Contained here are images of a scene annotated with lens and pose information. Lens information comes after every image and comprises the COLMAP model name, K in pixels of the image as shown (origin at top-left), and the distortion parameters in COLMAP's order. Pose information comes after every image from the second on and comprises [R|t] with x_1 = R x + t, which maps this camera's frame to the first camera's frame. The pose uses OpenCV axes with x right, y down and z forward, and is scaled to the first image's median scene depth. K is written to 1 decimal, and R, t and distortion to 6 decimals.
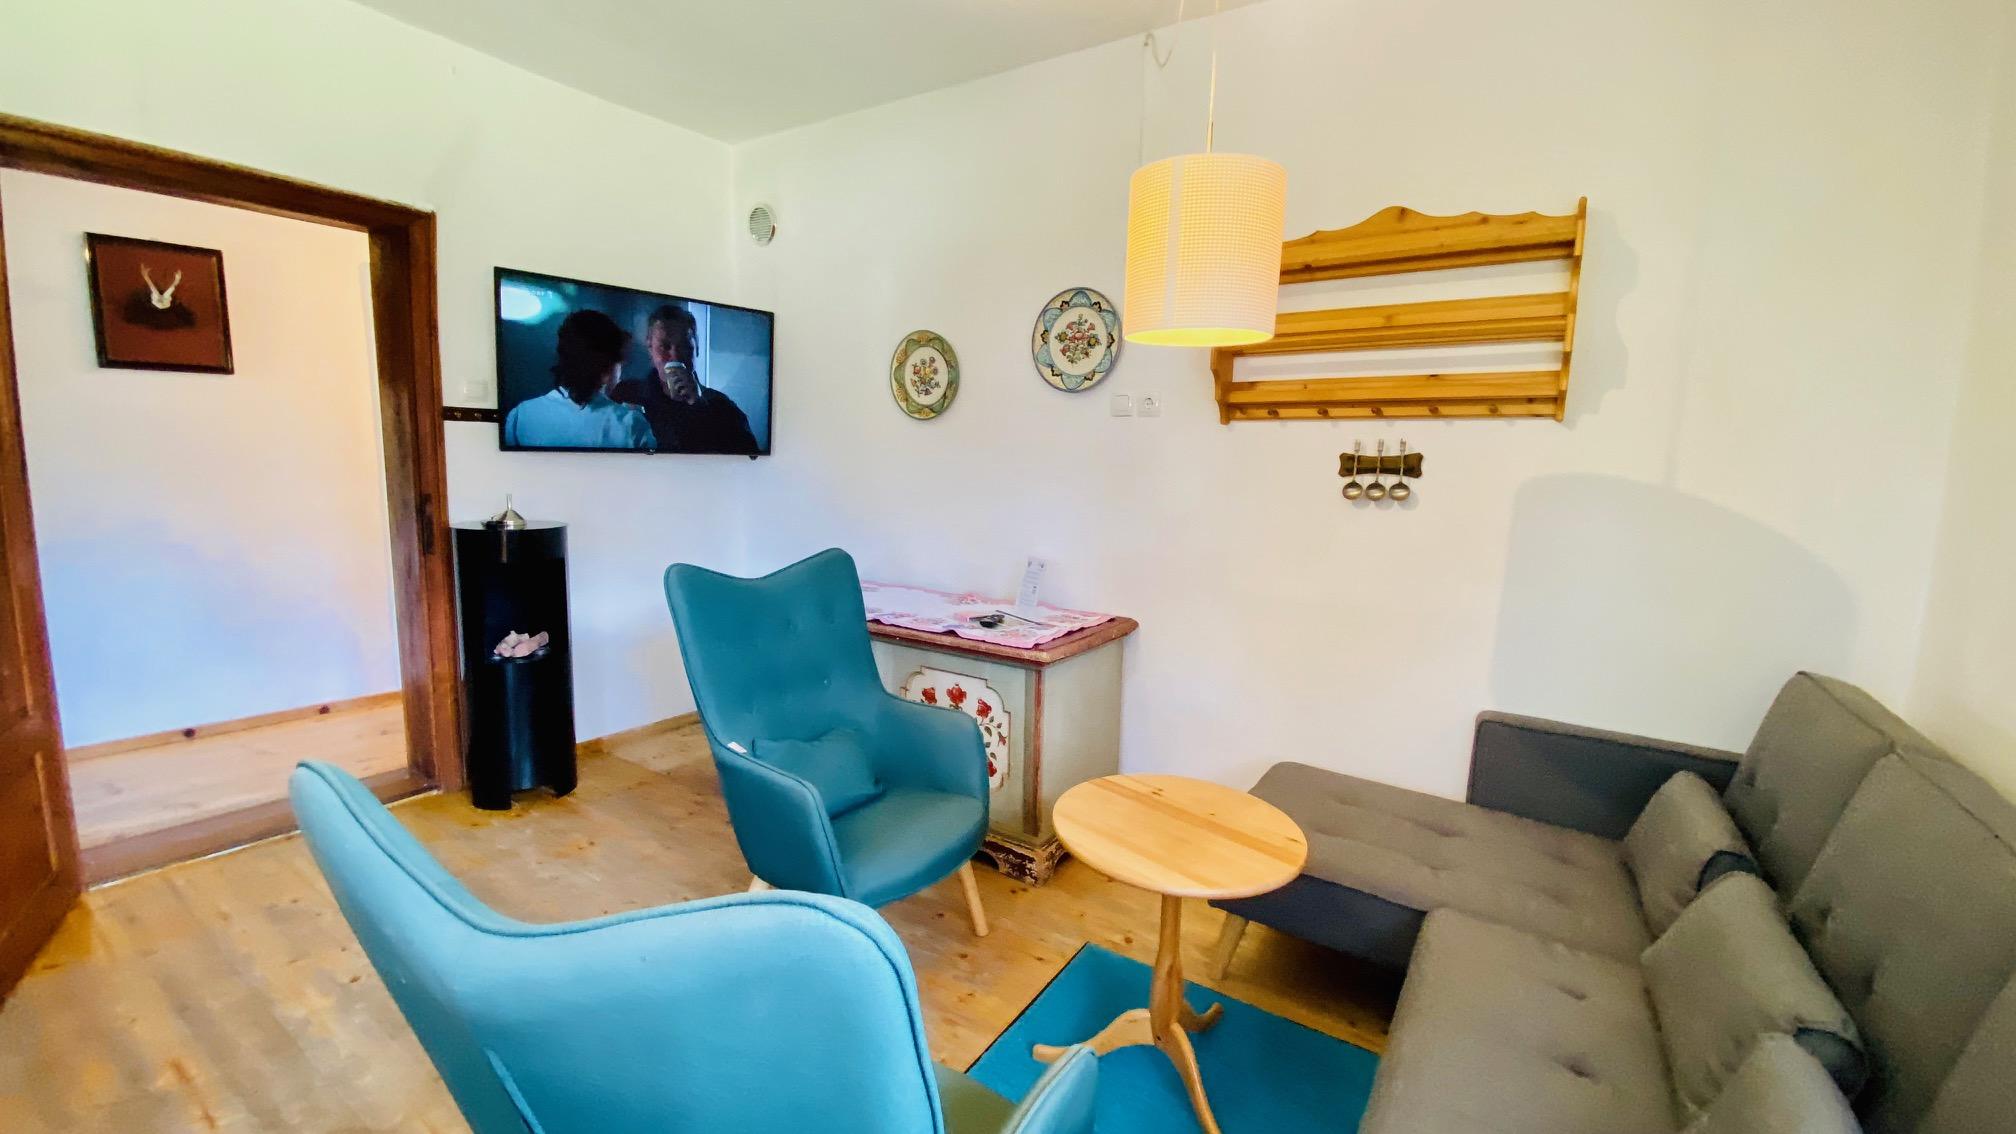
lens RADIAL K [[813.2, 0, 996.2], [0, 813.2, 570.5], [0, 0, 1]] dist [0.001078, -0.000526]
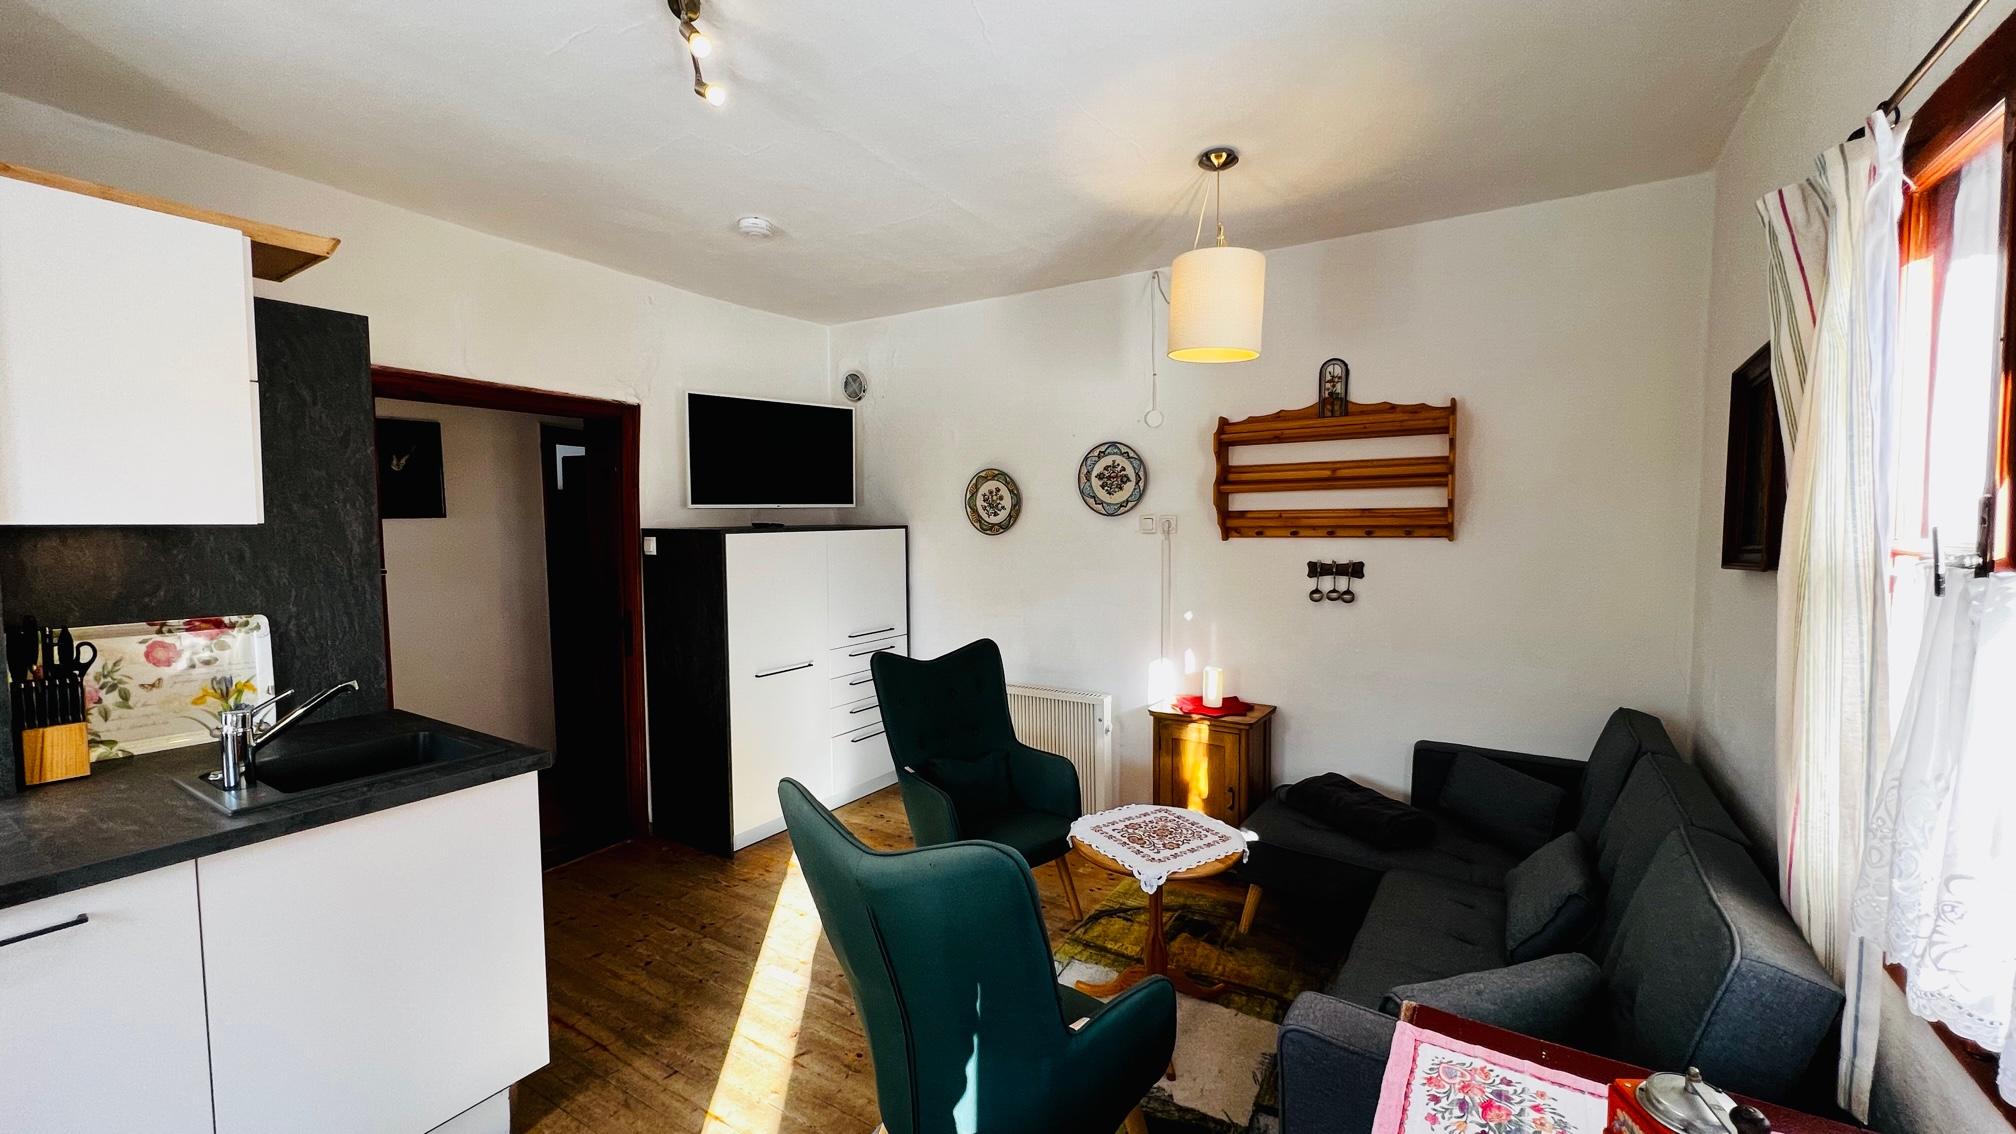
lens RADIAL K [[802.0, 0, 1010.3], [0, 802.0, 567.8], [0, 0, 1]] dist [0.001074, -0.000135]
pose [[0.998699, -0.038897, 0.032979, -0.124122], [0.041037, 0.996913, -0.066929, -0.051884], [-0.030274, 0.068195, 0.997213, -0.330782]]
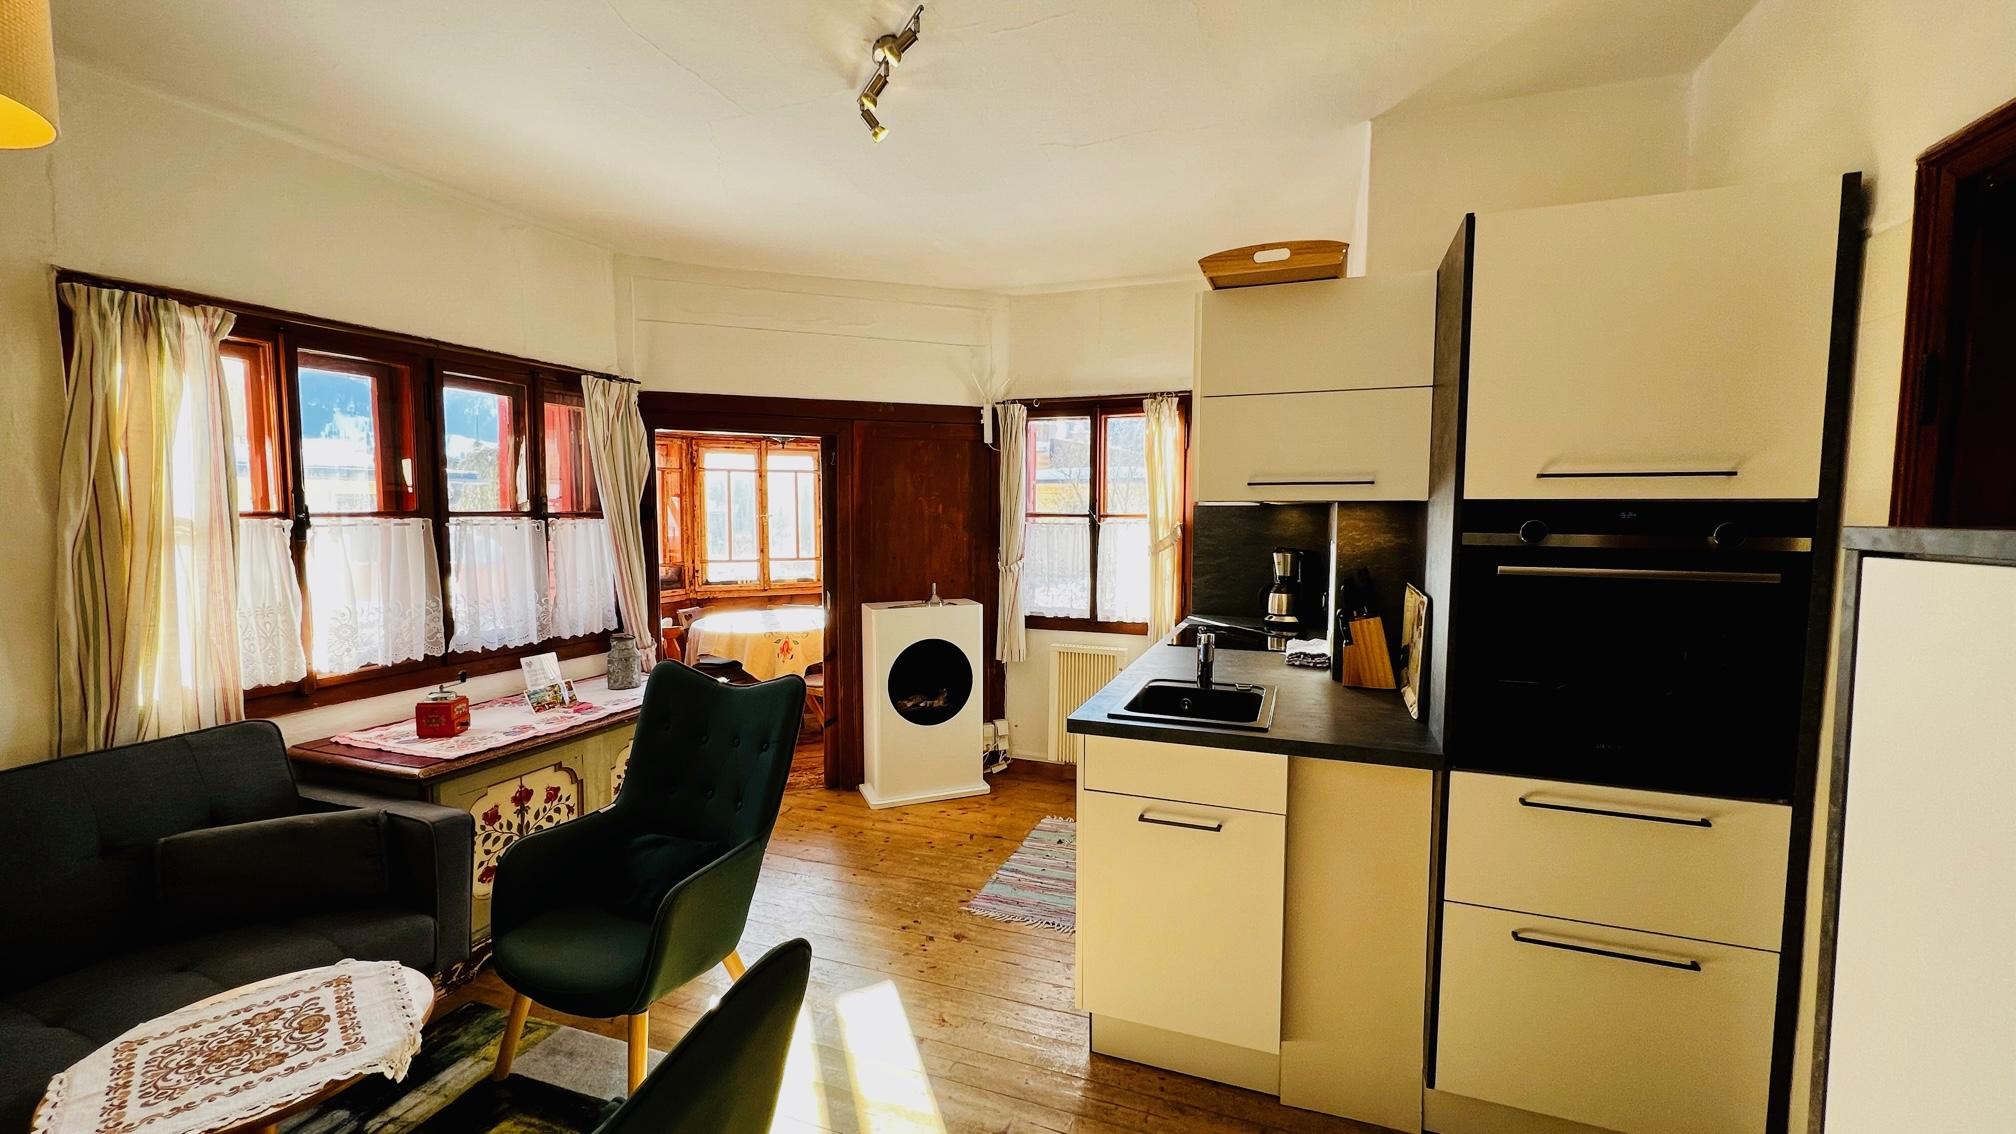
lens RADIAL K [[802.0, 0, 1001.9], [0, 802.0, 561.2], [0, 0, 1]] dist [0.001074, -0.000135]
pose [[-0.973793, -0.020227, -0.226533, -0.278763], [-0.062148, 0.981795, 0.179488, -0.222358], [0.218779, 0.188863, -0.957323, 1.043524]]
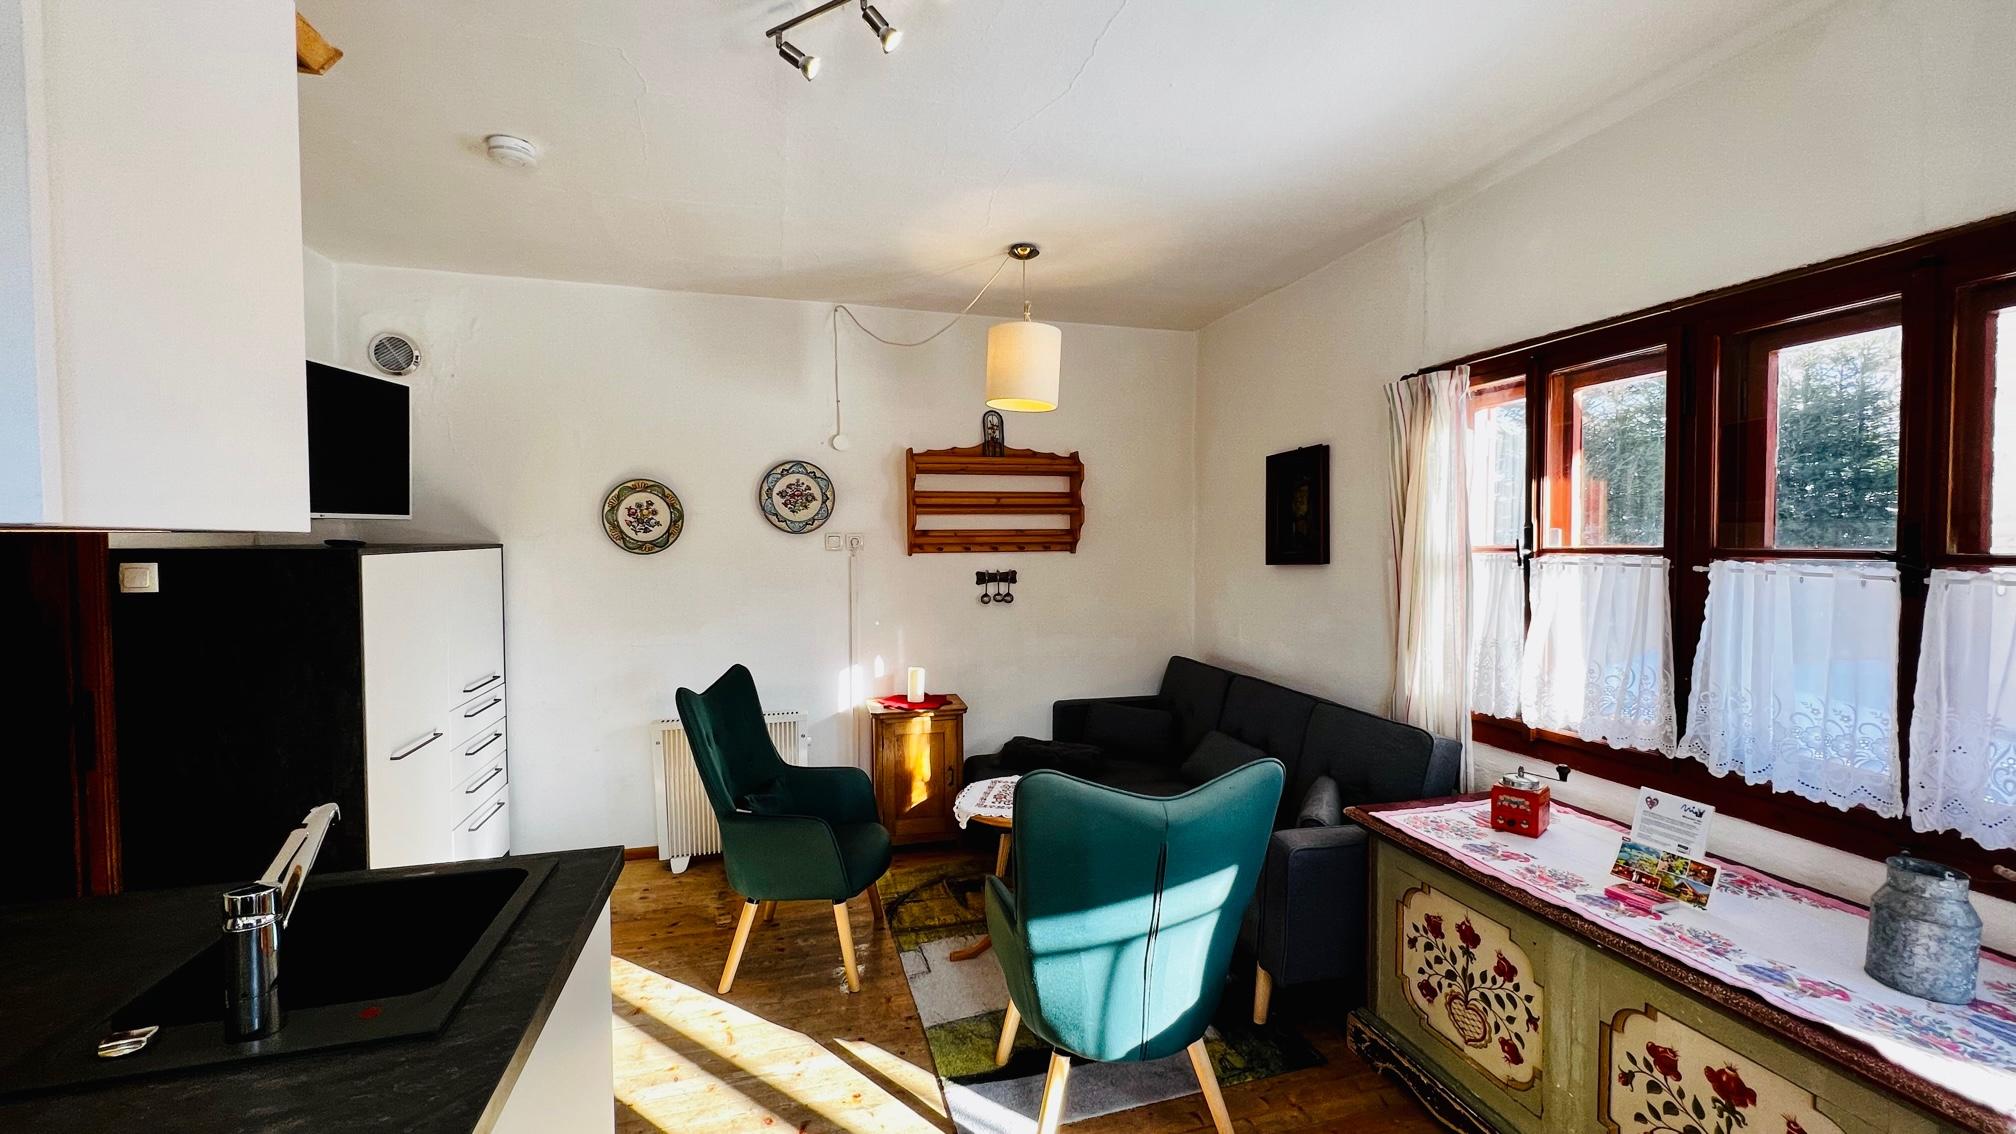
lens RADIAL K [[802.0, 0, 1014.8], [0, 802.0, 567.2], [0, 0, 1]] dist [0.001074, -0.000135]
pose [[0.640703, -0.061046, 0.765358, -0.729227], [0.120331, 0.992499, -0.021570, -0.091396], [-0.758301, 0.105916, 0.643243, -0.151162]]
